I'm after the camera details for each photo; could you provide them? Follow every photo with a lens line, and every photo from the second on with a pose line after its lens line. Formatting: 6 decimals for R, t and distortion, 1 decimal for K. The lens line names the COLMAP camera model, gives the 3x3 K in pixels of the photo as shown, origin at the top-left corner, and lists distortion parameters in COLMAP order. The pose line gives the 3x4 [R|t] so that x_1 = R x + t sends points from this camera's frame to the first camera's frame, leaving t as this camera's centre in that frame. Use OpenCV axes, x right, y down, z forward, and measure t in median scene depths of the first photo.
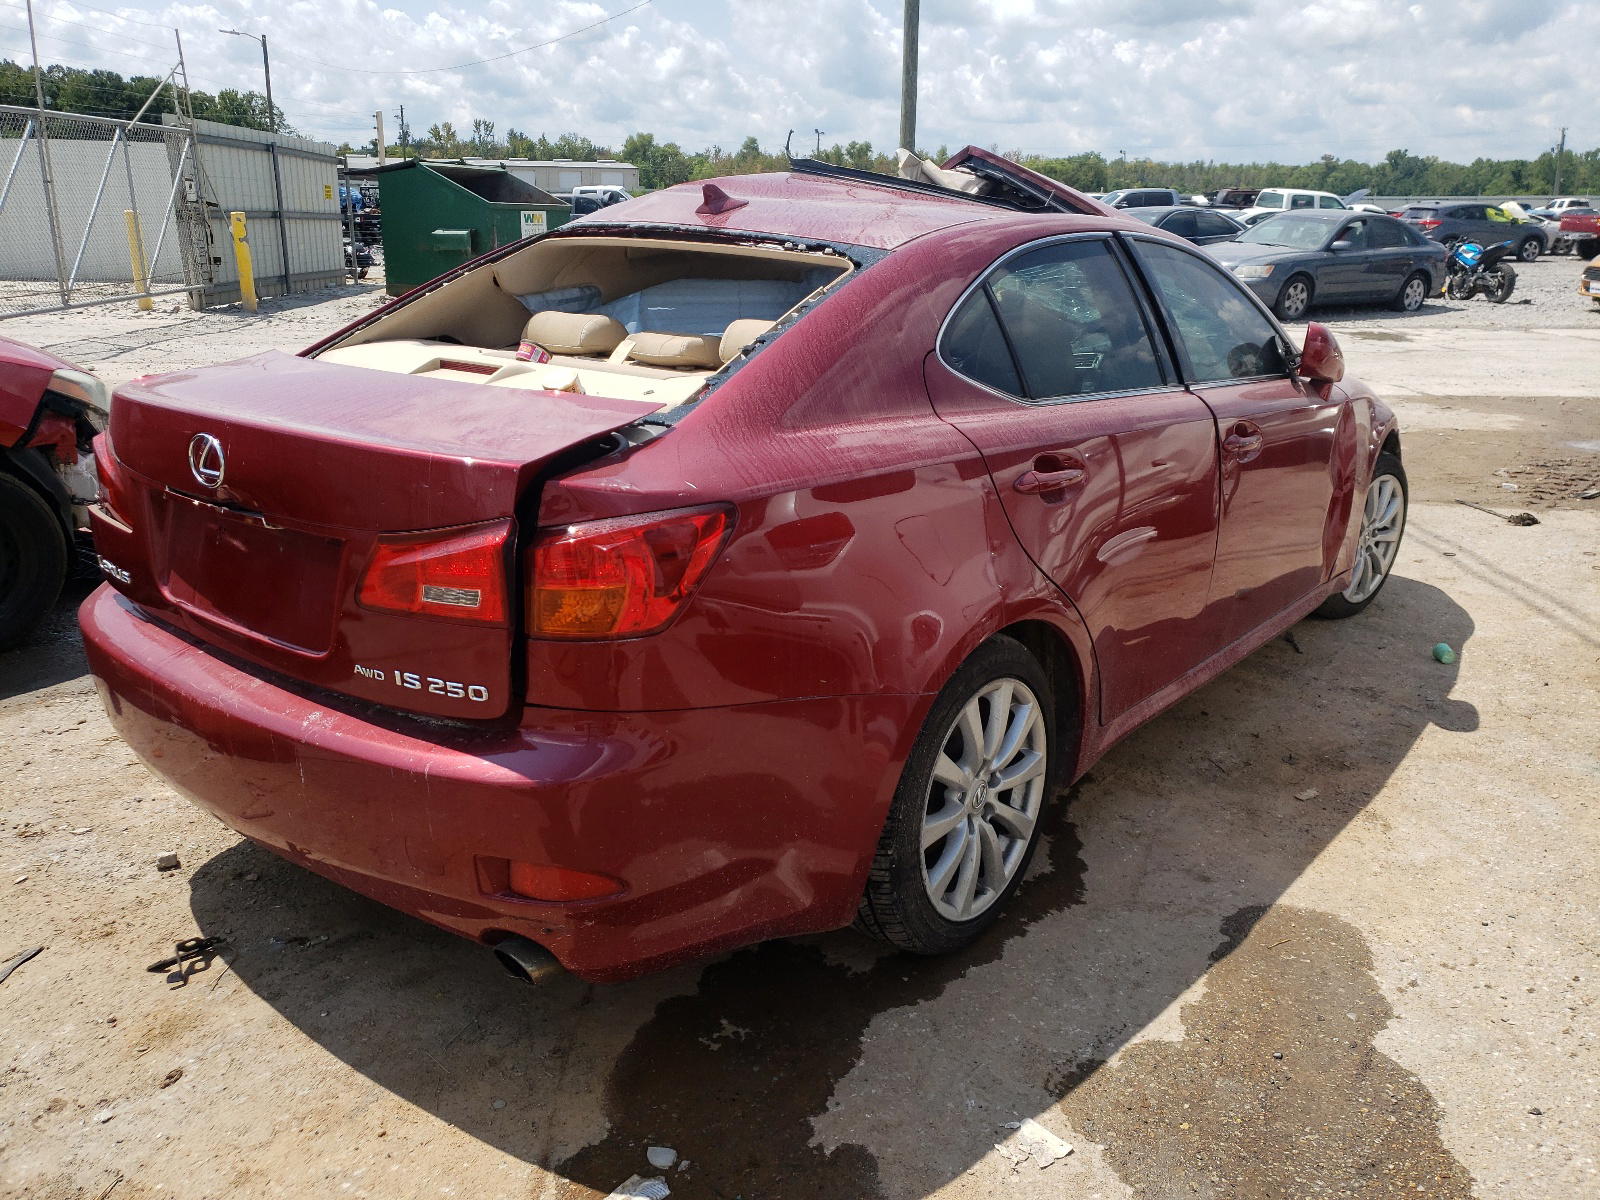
lens RADIAL K [[1257.2, 0, 800.6], [0, 1257.2, 595.9], [0, 0, 1]] dist [0.003240, 0.000873]
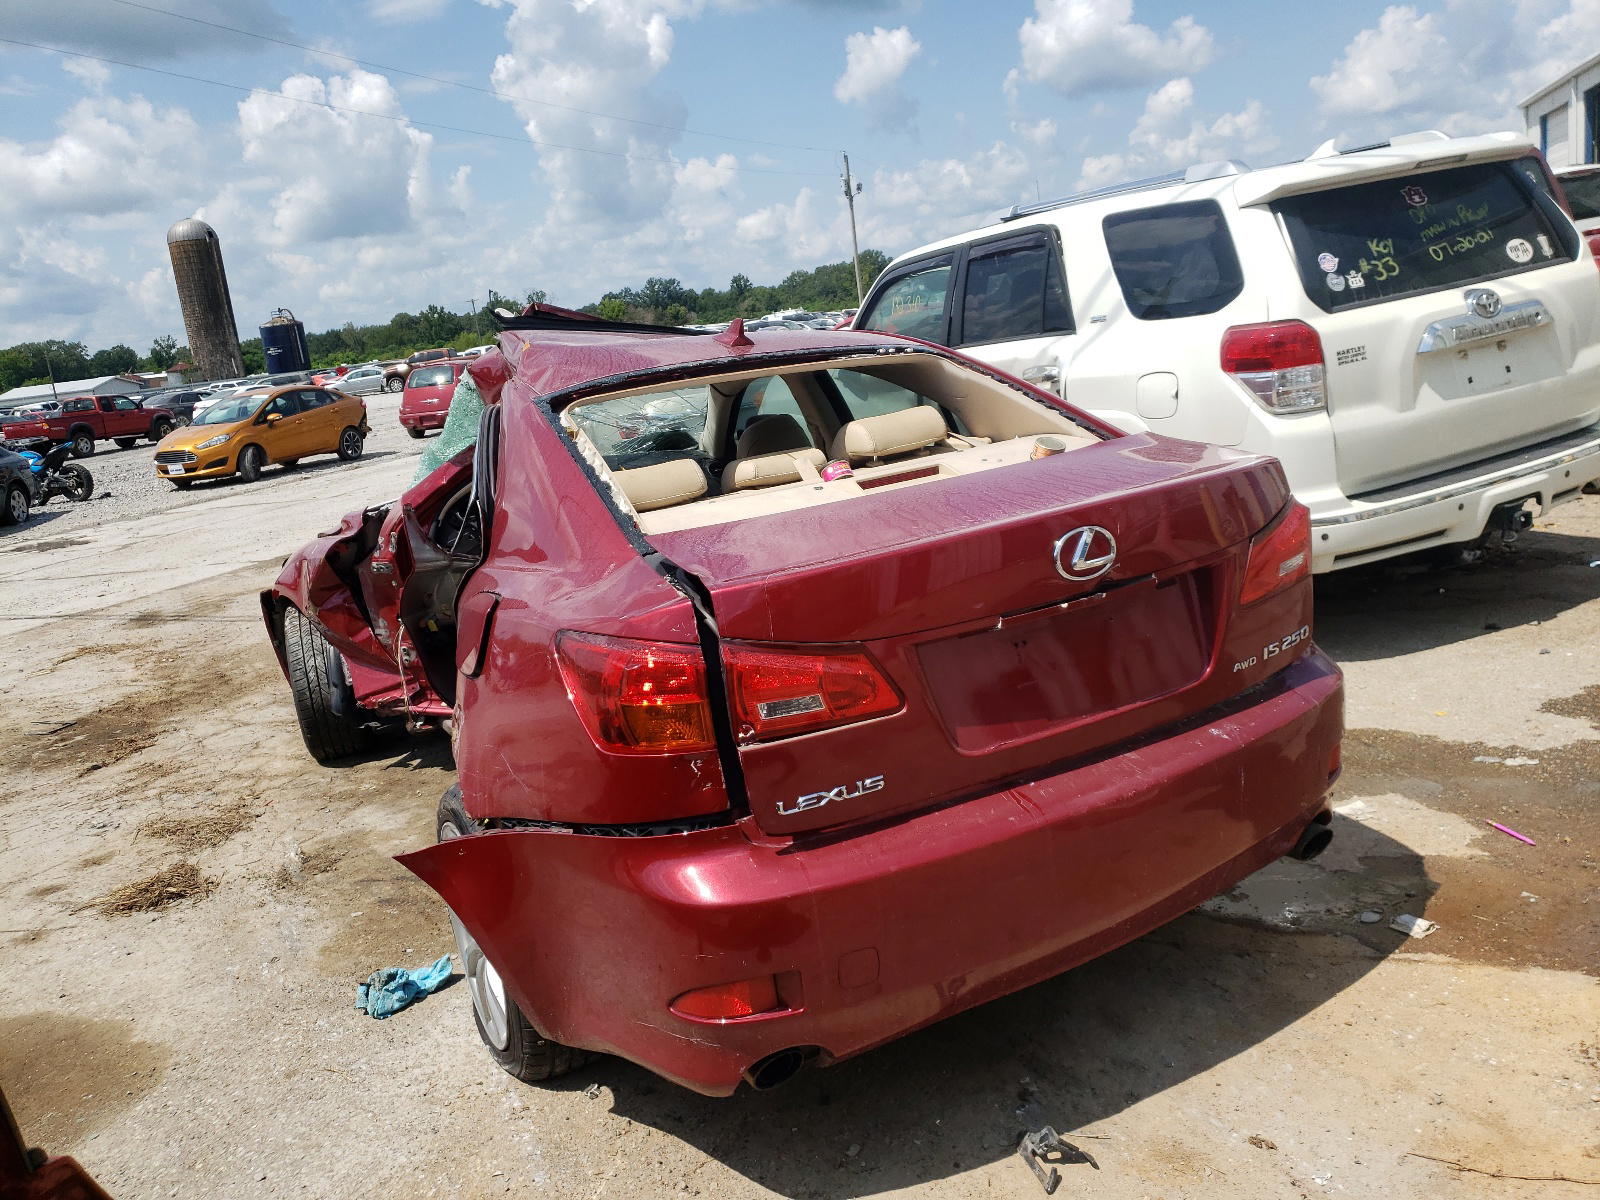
lens RADIAL K [[1260.2, 0, 802.7], [0, 1260.2, 600.3], [0, 0, 1]] dist [-0.002571, -0.001456]
pose [[0.383813, -0.253171, 0.888027, -1.344547], [0.389525, 0.916321, 0.092882, -0.234019], [-0.837233, 0.310259, 0.450312, 0.685617]]
